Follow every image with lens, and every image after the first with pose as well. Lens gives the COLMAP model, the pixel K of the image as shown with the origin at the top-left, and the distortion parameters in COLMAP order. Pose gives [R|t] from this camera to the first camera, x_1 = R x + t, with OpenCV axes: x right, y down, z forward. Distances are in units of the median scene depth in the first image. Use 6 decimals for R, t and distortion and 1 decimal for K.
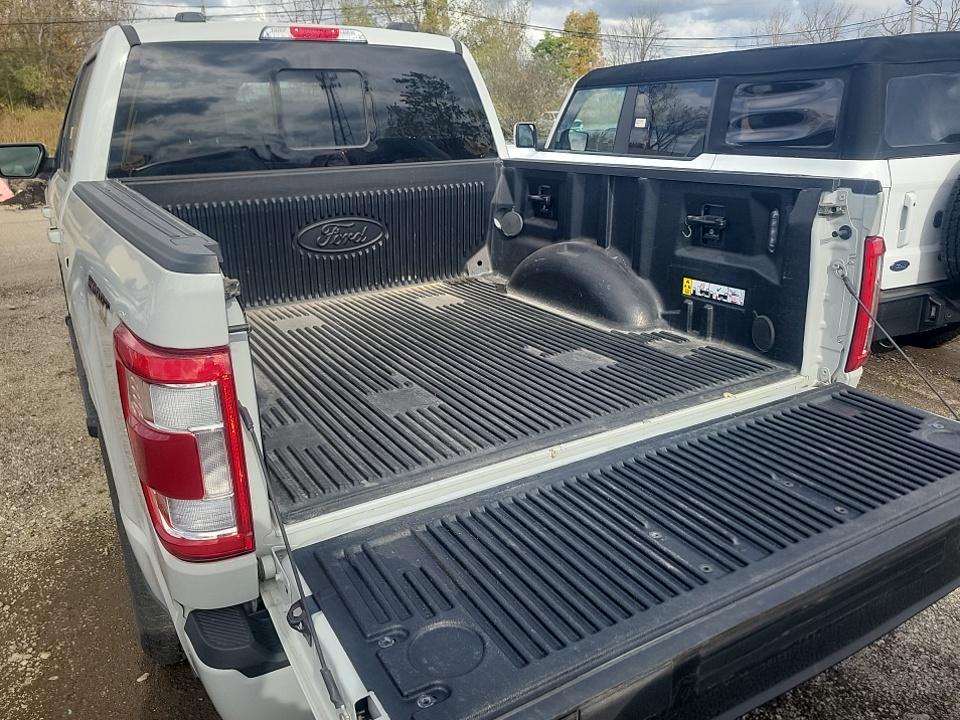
lens RADIAL K [[753.3, 0, 480.0], [0, 753.3, 360.0], [0, 0, 1]] dist [0.036873, -0.007249]
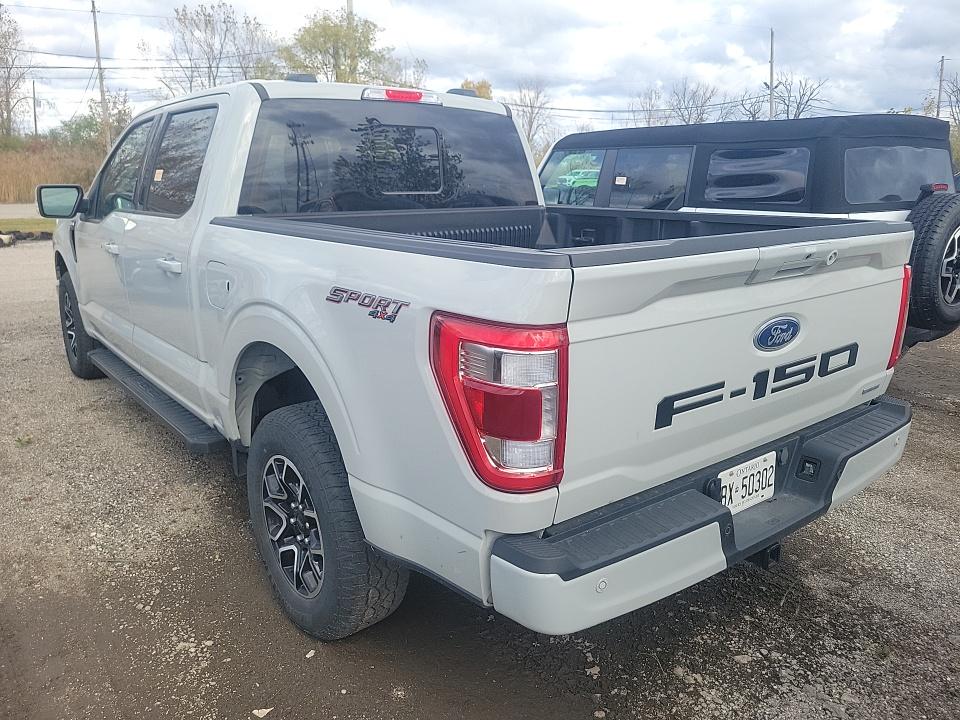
lens RADIAL K [[742.9, 0, 480.0], [0, 742.9, 360.0], [0, 0, 1]] dist [0.083805, -0.062627]
pose [[0.989631, -0.010198, 0.143273, -0.247649], [0.020559, 0.997263, -0.071025, 0.050994], [-0.142156, 0.073234, 0.987131, -0.106716]]
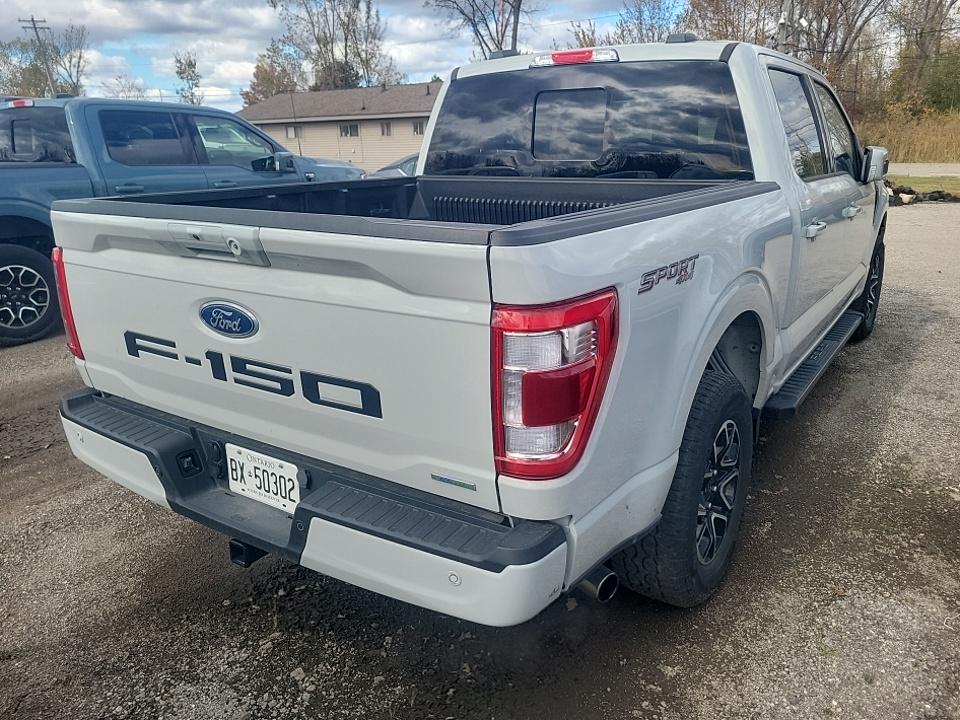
lens RADIAL K [[742.9, 0, 480.0], [0, 742.9, 360.0], [0, 0, 1]] dist [0.083805, -0.062627]
pose [[0.423351, 0.278857, -0.861982, 0.815945], [-0.281107, 0.944923, 0.167627, -0.159998], [0.861250, 0.171344, 0.478423, 0.437829]]
